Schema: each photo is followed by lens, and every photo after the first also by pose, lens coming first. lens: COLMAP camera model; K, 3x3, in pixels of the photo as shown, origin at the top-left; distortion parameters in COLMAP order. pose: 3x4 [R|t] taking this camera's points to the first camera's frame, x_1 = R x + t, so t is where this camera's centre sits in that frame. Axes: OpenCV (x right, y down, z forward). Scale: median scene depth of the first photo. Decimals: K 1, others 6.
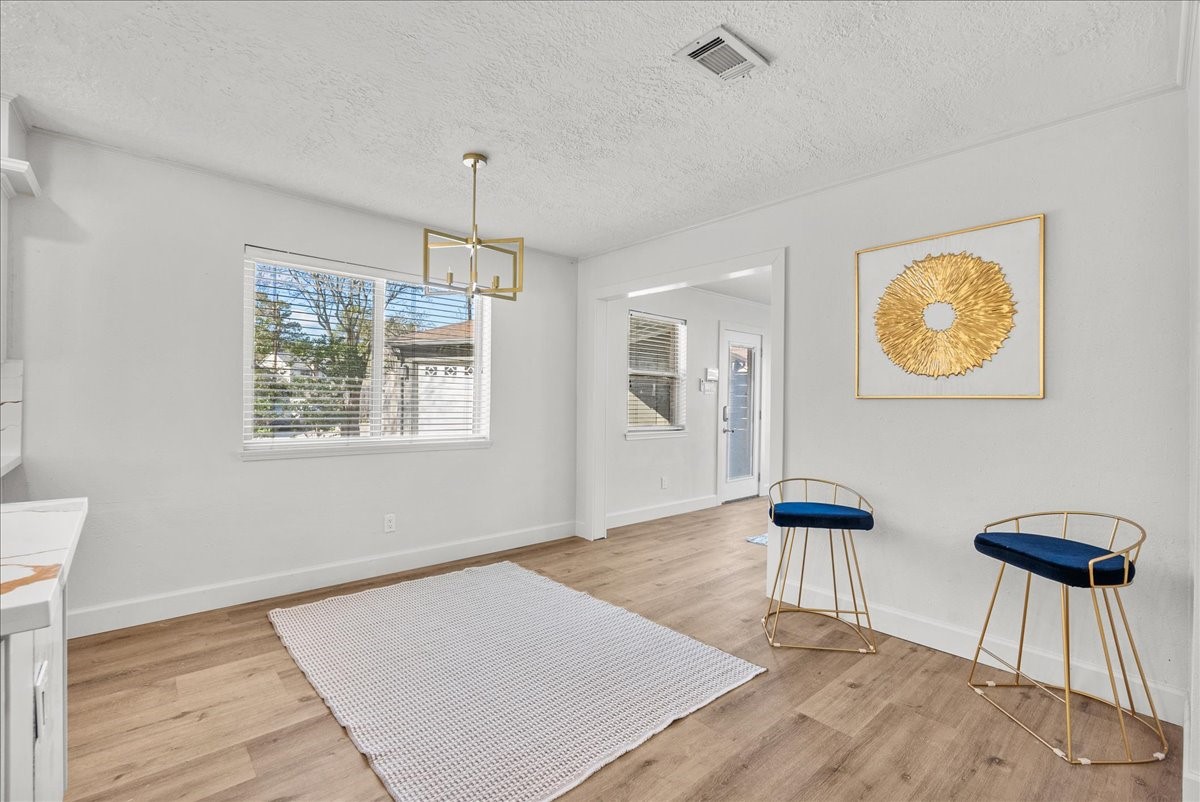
lens RADIAL K [[531.4, 0, 599.4], [0, 531.4, 401.9], [0, 0, 1]] dist [-0.000935, -0.000366]
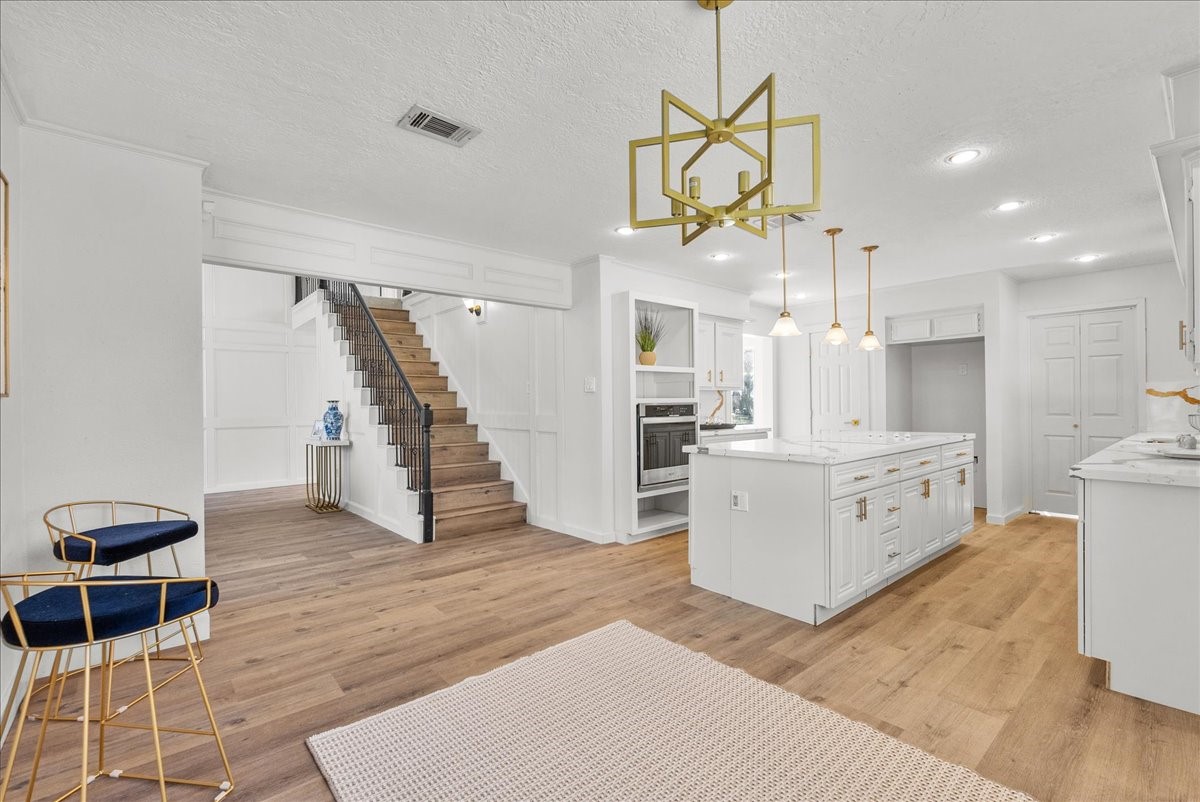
lens RADIAL K [[531.4, 0, 599.6], [0, 531.4, 400.5], [0, 0, 1]] dist [-0.000935, -0.000366]
pose [[-0.999940, -0.008294, 0.007160, -0.143328], [-0.008337, 0.999947, -0.005978, 0.000748], [-0.007110, -0.006037, -0.999956, 2.148206]]
